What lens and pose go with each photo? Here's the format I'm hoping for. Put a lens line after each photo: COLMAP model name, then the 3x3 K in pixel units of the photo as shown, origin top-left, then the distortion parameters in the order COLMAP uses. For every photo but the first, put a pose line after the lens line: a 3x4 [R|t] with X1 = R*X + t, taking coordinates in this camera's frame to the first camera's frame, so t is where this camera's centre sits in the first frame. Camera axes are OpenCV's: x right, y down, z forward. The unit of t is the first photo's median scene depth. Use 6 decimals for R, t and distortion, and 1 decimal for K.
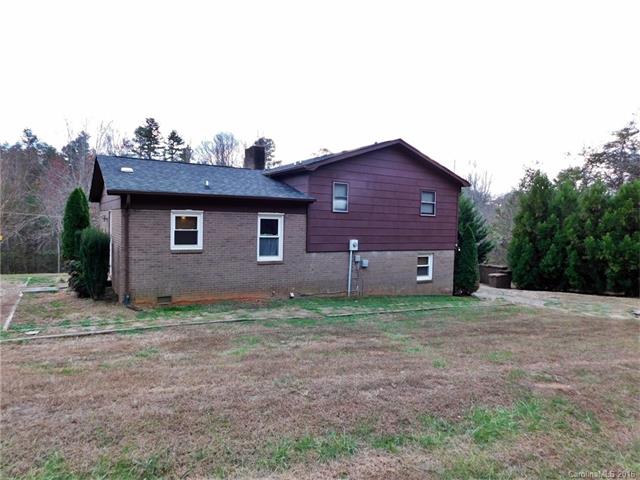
lens RADIAL K [[423.0, 0, 320.0], [0, 423.0, 240.0], [0, 0, 1]] dist [-0.003528, 0.000095]
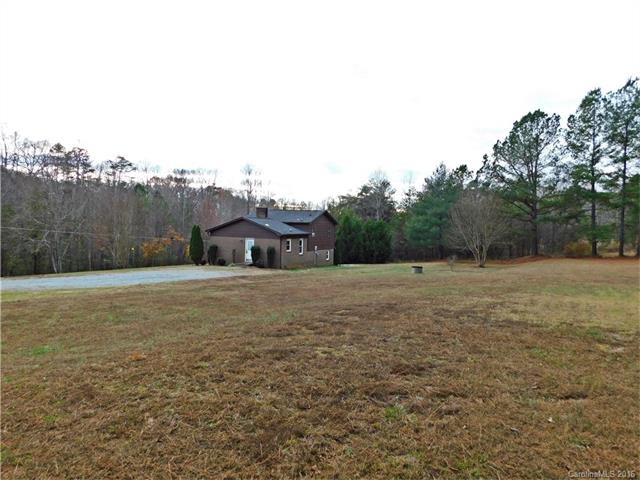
lens RADIAL K [[423.0, 0, 320.0], [0, 423.0, 240.0], [0, 0, 1]] dist [-0.003528, 0.000095]
pose [[0.833840, -0.023588, 0.551501, -1.247703], [0.020125, 0.999721, 0.012331, -0.065651], [-0.551639, 0.000816, 0.834083, -1.198715]]
